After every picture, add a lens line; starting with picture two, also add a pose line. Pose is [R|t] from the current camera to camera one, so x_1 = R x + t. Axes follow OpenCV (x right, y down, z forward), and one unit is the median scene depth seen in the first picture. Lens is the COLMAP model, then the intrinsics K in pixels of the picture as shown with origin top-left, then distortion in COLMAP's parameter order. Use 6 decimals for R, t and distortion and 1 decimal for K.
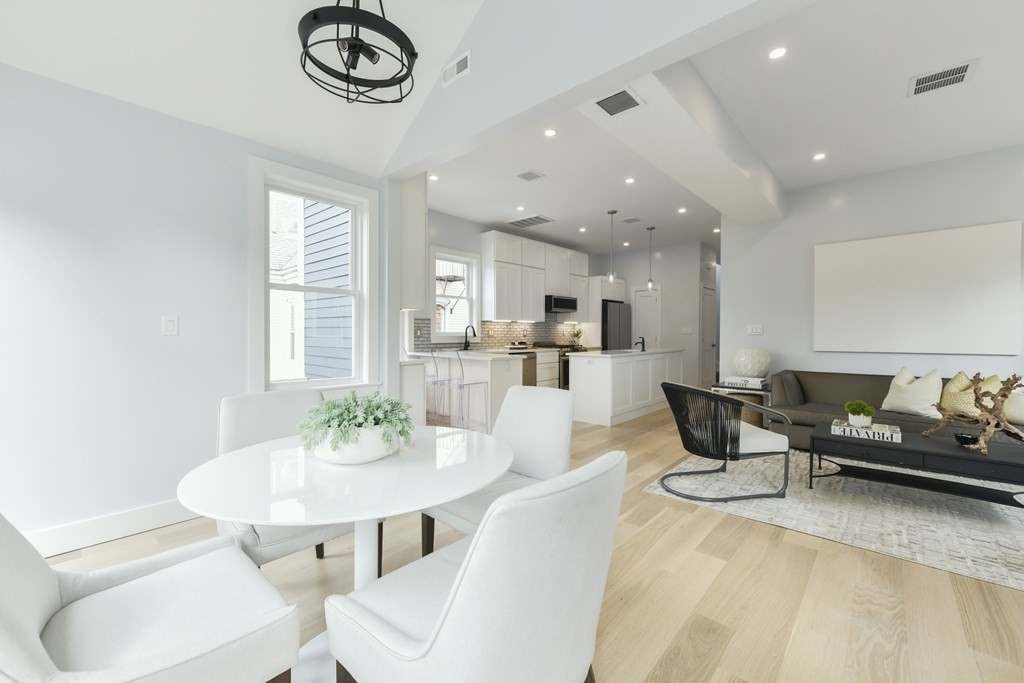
lens RADIAL K [[415.0, 0, 517.0], [0, 415.0, 338.7], [0, 0, 1]] dist [-0.003526, 0.003012]
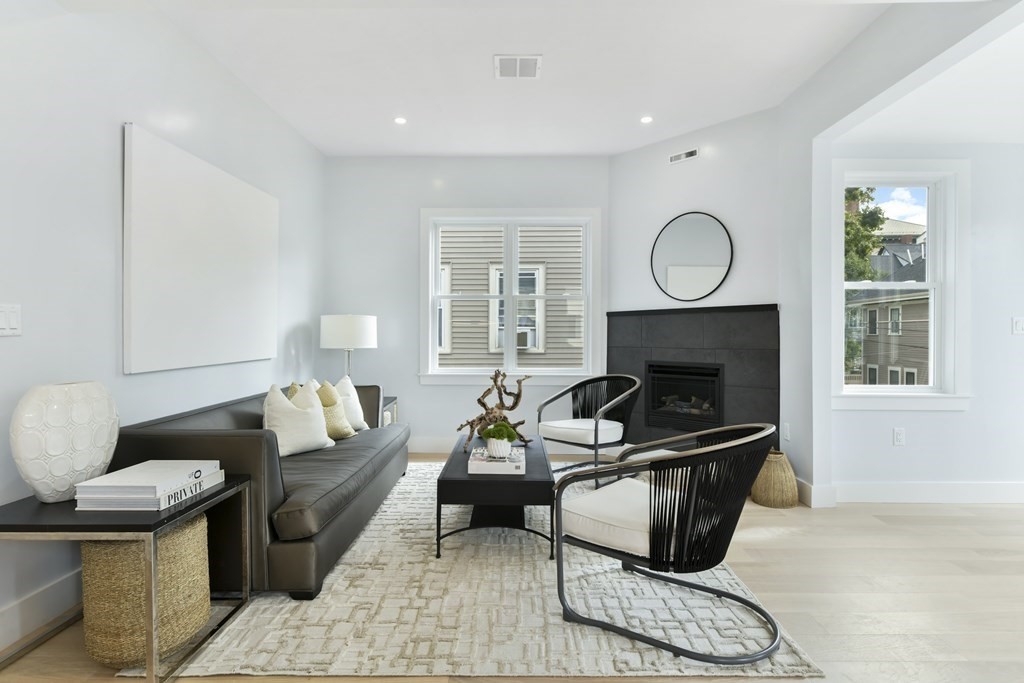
lens RADIAL K [[531.0, 0, 518.2], [0, 531.0, 333.2], [0, 0, 1]] dist [-0.007162, -0.000166]
pose [[-0.656622, -0.000289, 0.754220, 0.041825], [0.009295, 0.999921, 0.008475, -0.009173], [-0.754163, 0.012576, -0.656567, 0.785465]]
